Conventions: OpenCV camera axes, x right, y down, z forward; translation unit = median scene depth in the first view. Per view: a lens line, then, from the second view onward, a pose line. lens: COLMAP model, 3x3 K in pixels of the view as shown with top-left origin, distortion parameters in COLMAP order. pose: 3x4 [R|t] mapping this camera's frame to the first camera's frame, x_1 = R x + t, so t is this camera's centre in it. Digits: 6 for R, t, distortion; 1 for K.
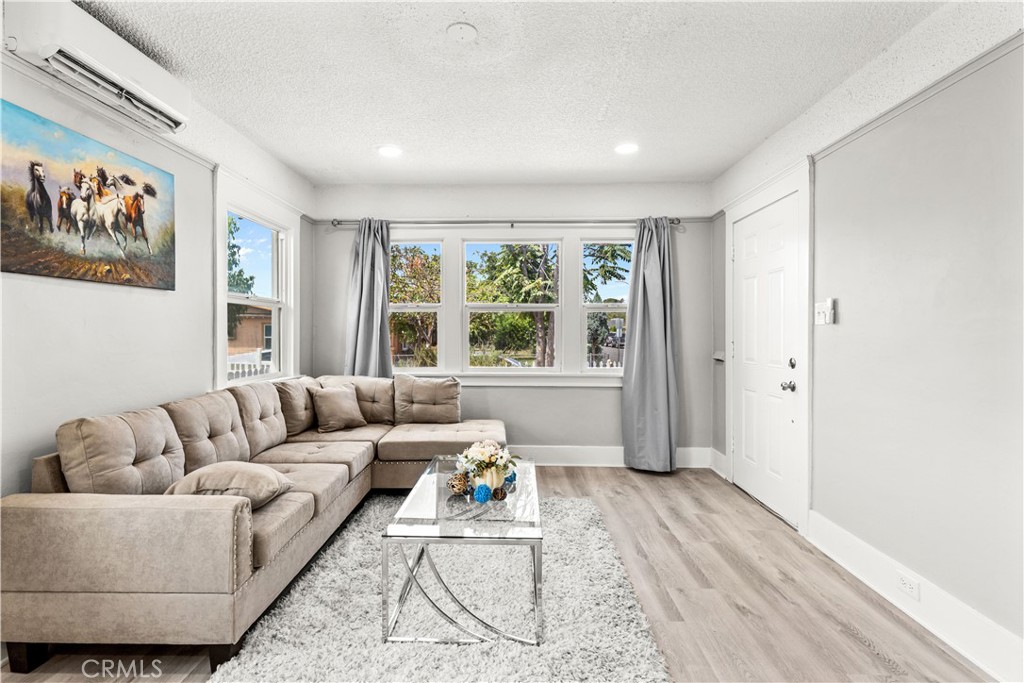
lens RADIAL K [[507.4, 0, 512.0], [0, 507.4, 341.5], [0, 0, 1]] dist [0.000102, 0.000067]
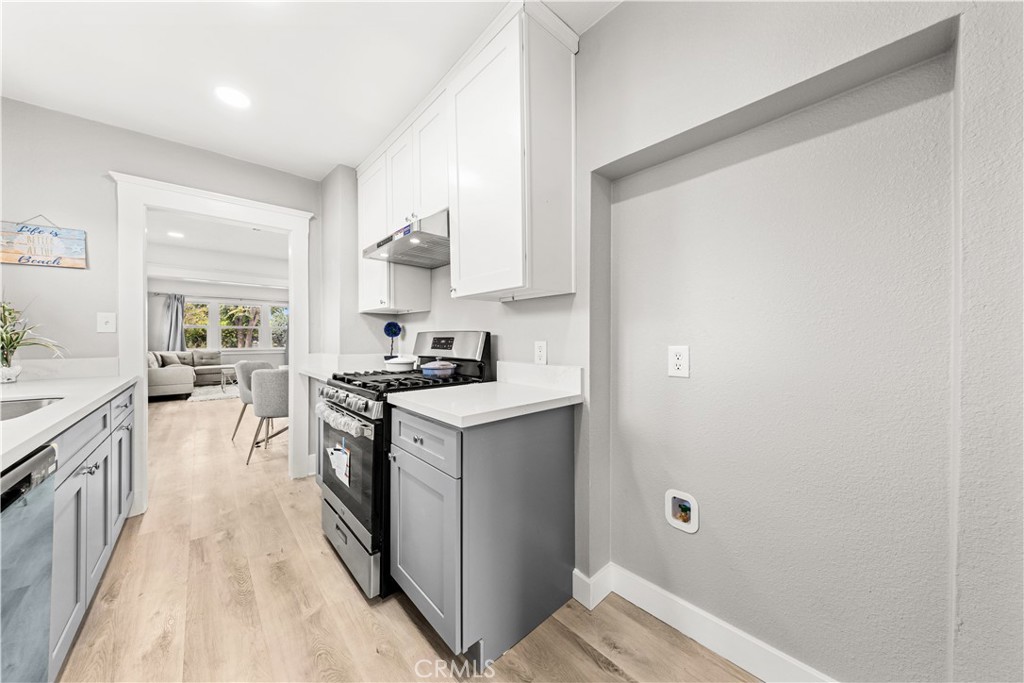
lens RADIAL K [[348.8, 0, 512.4], [0, 348.8, 336.5], [0, 0, 1]] dist [-0.001967, -0.000401]
pose [[0.732120, 0.005972, 0.681150, -0.297469], [0.005081, 0.999886, -0.014228, 0.028574], [-0.681157, 0.013877, 0.732006, -2.096555]]
